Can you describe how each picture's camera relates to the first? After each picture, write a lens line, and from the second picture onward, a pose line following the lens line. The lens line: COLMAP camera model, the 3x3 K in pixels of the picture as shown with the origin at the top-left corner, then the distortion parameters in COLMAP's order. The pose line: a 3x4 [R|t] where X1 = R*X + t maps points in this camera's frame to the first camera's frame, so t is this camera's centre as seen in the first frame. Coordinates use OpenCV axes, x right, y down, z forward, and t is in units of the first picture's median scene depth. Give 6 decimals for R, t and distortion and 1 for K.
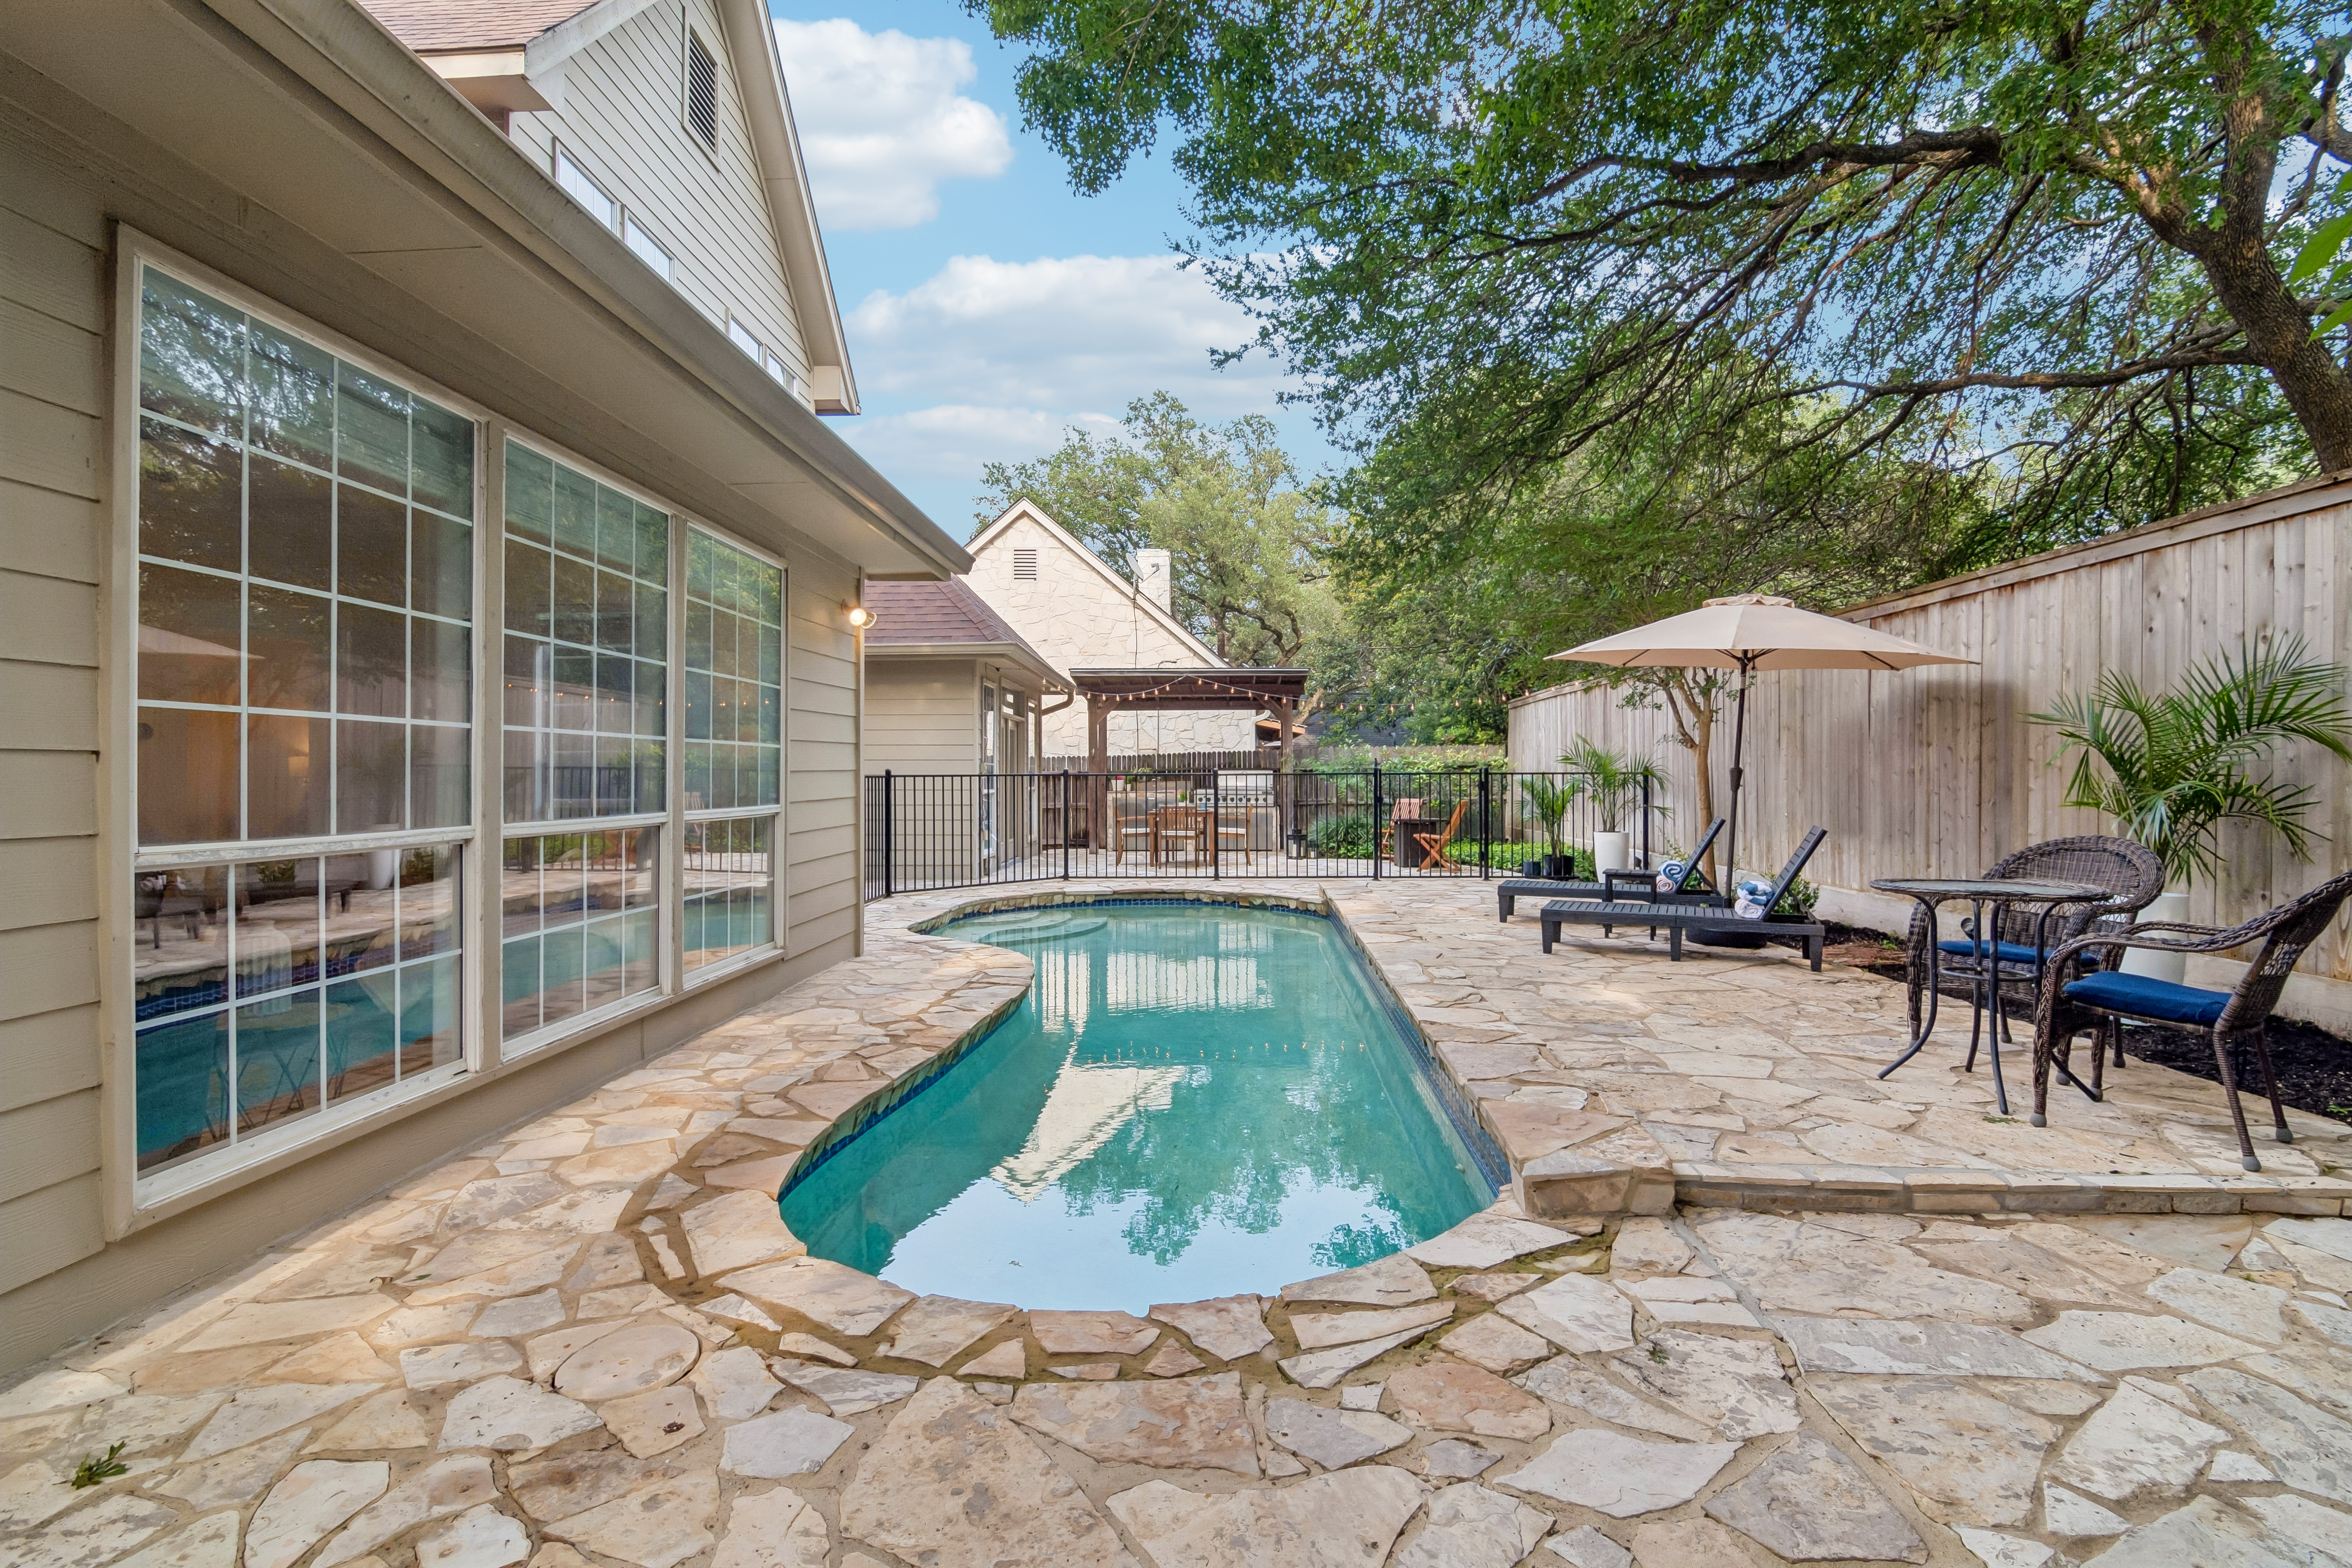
lens RADIAL K [[1122.9, 0, 1167.4], [0, 1122.9, 780.2], [0, 0, 1]] dist [-0.012419, -0.000449]
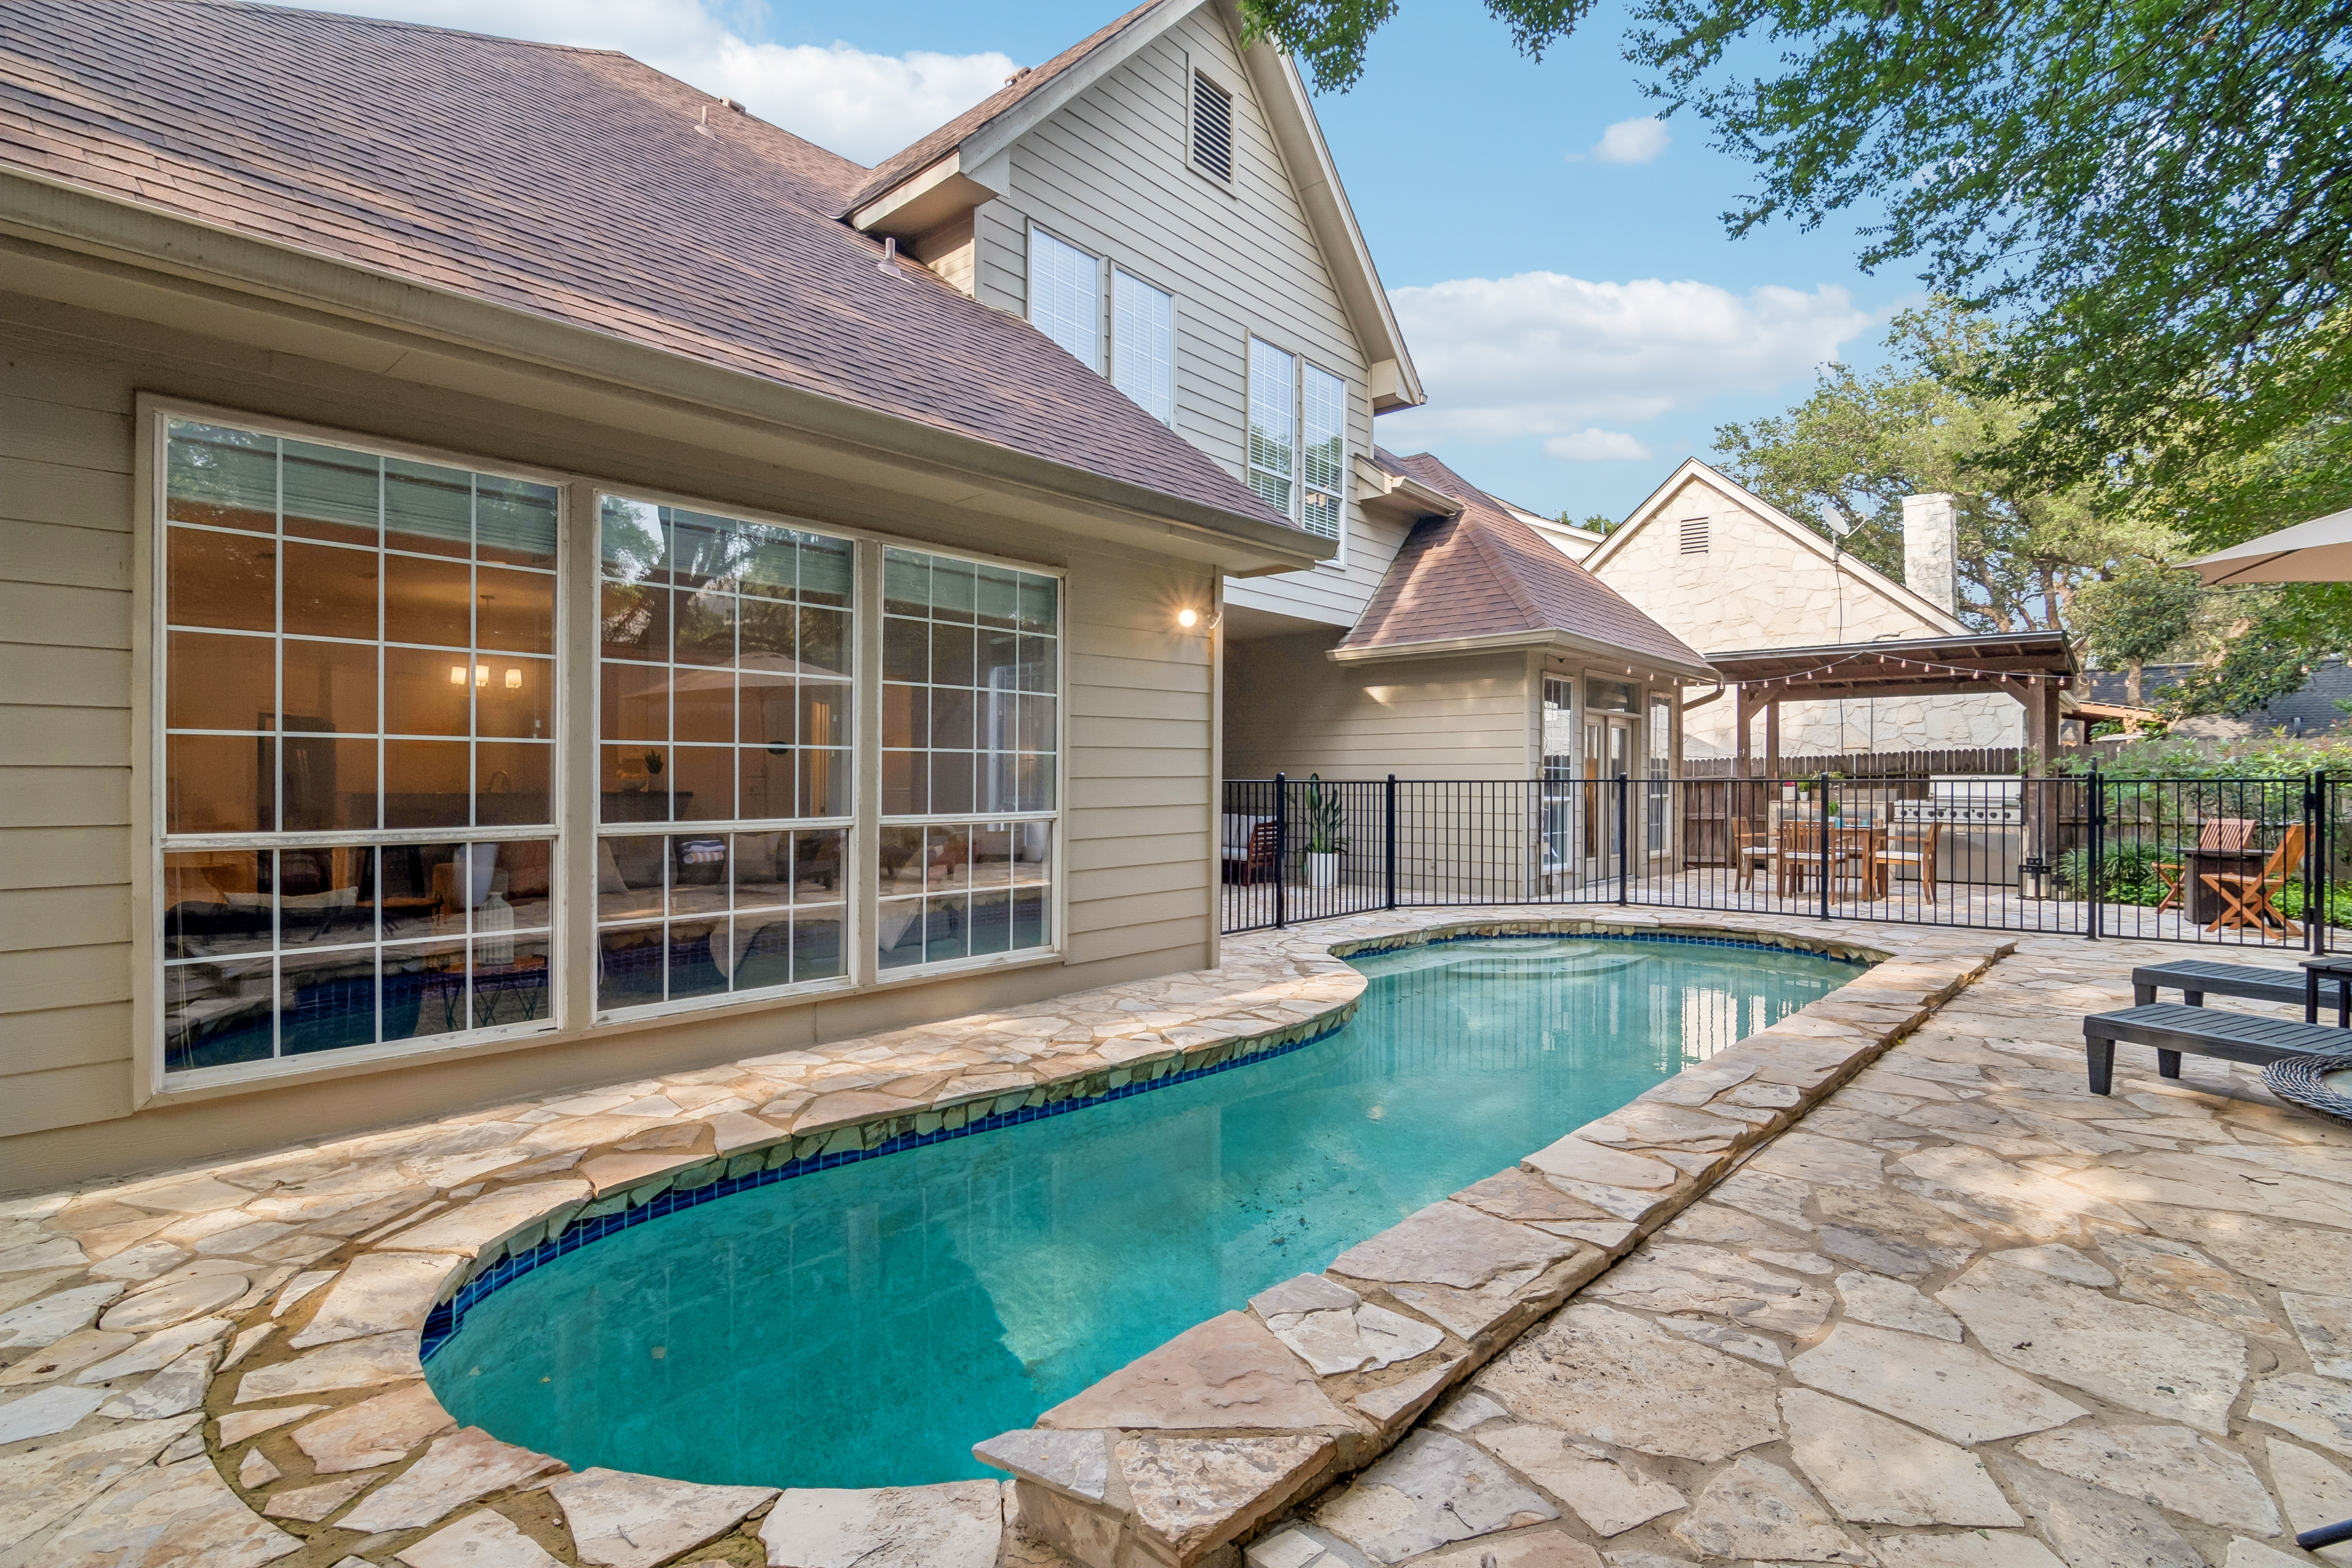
lens RADIAL K [[1122.9, 0, 1167.4], [0, 1122.9, 780.2], [0, 0, 1]] dist [-0.012419, -0.000449]
pose [[0.774791, 0.003829, -0.632206, 0.212571], [-0.005651, 0.999984, -0.000868, -0.003146], [0.632193, 0.004245, 0.774800, 0.160517]]
